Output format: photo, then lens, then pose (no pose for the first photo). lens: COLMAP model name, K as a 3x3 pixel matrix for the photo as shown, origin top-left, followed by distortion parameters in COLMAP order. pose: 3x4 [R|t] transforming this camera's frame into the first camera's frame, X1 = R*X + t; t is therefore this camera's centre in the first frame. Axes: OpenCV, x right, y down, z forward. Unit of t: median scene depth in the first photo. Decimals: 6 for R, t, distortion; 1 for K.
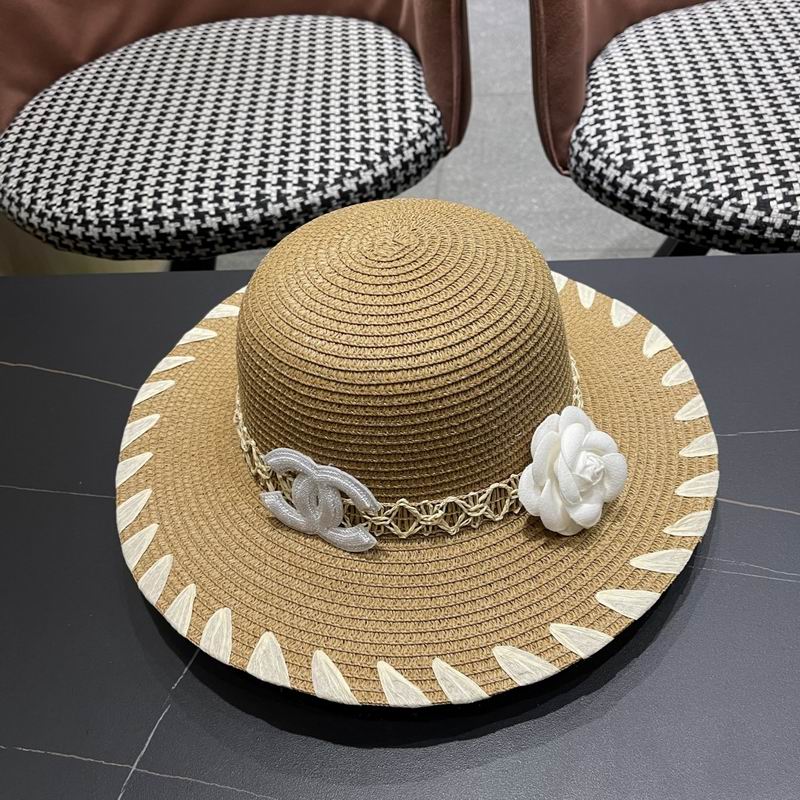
lens RADIAL K [[820.3, 0, 401.7], [0, 820.3, 403.2], [0, 0, 1]] dist [0.016227, 0.000000]
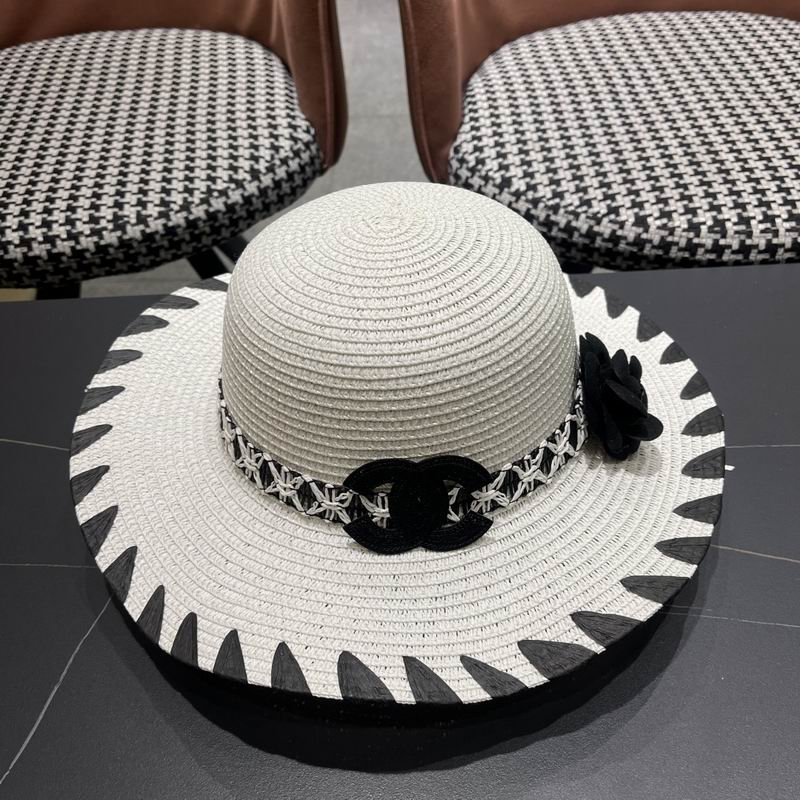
lens RADIAL K [[820.3, 0, 401.1], [0, 820.3, 405.9], [0, 0, 1]] dist [0.016227, 0.000000]
pose [[0.993231, -0.035533, 0.110585, 0.033494], [0.038276, 0.999008, -0.022779, -0.008052], [-0.109665, 0.026858, 0.993606, 0.054441]]
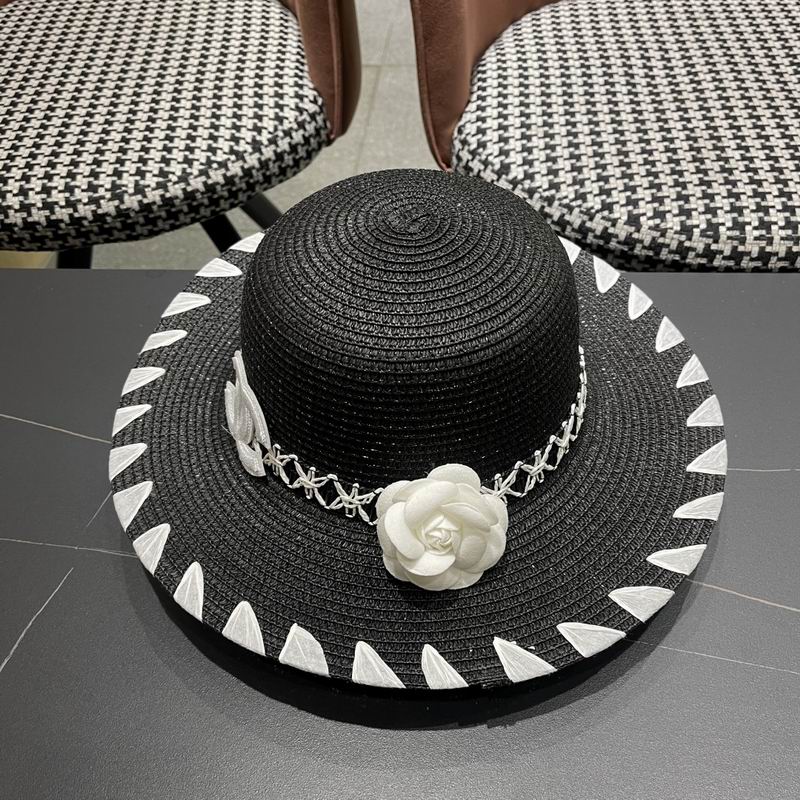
lens RADIAL K [[820.3, 0, 406.6], [0, 820.3, 411.5], [0, 0, 1]] dist [0.016227, 0.000000]
pose [[0.998100, 0.017622, 0.059046, 0.104933], [-0.020951, 0.998197, 0.056242, -0.056916], [-0.057949, -0.057372, 0.996670, 0.037572]]
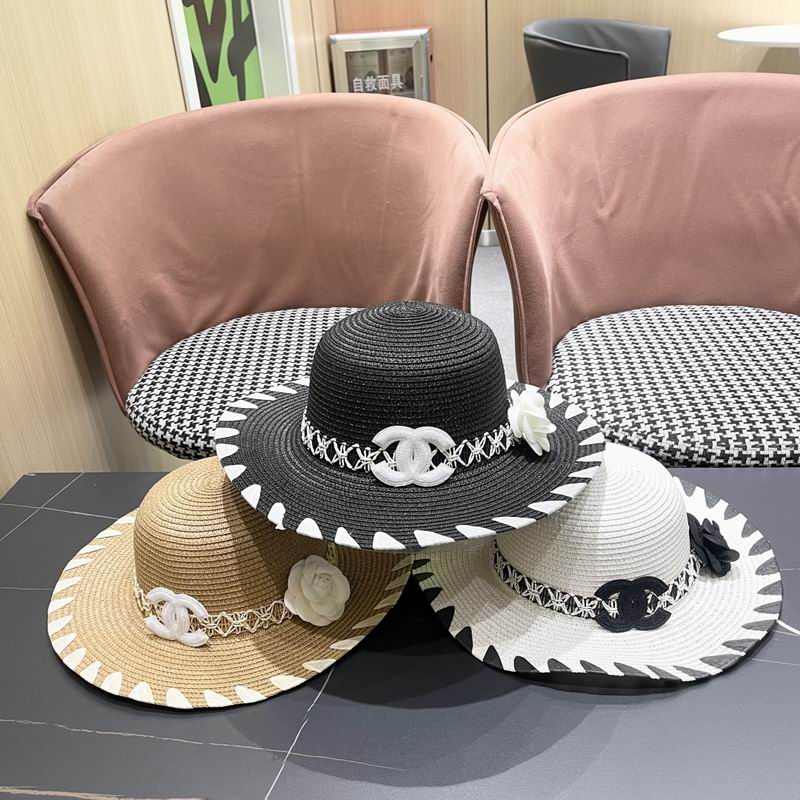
lens RADIAL K [[820.3, 0, 391.2], [0, 820.3, 408.8], [0, 0, 1]] dist [0.016227, 0.000000]
pose [[0.999255, 0.031852, 0.021802, -0.100164], [-0.023852, 0.953635, -0.300019, 0.153237], [-0.030347, 0.299275, 0.953684, -0.387845]]
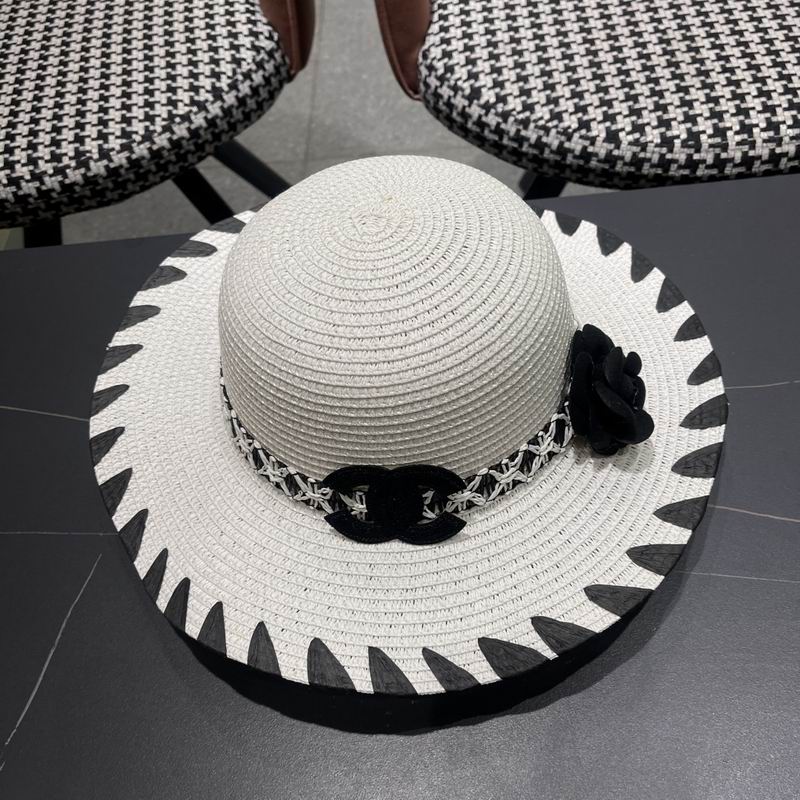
lens RADIAL K [[820.3, 0, 398.4], [0, 820.3, 402.2], [0, 0, 1]] dist [0.016227, 0.000000]
pose [[0.993307, -0.095460, 0.065025, 0.090565], [0.084200, 0.983829, 0.158082, -0.095952], [-0.079064, -0.151549, 0.985283, 0.037021]]
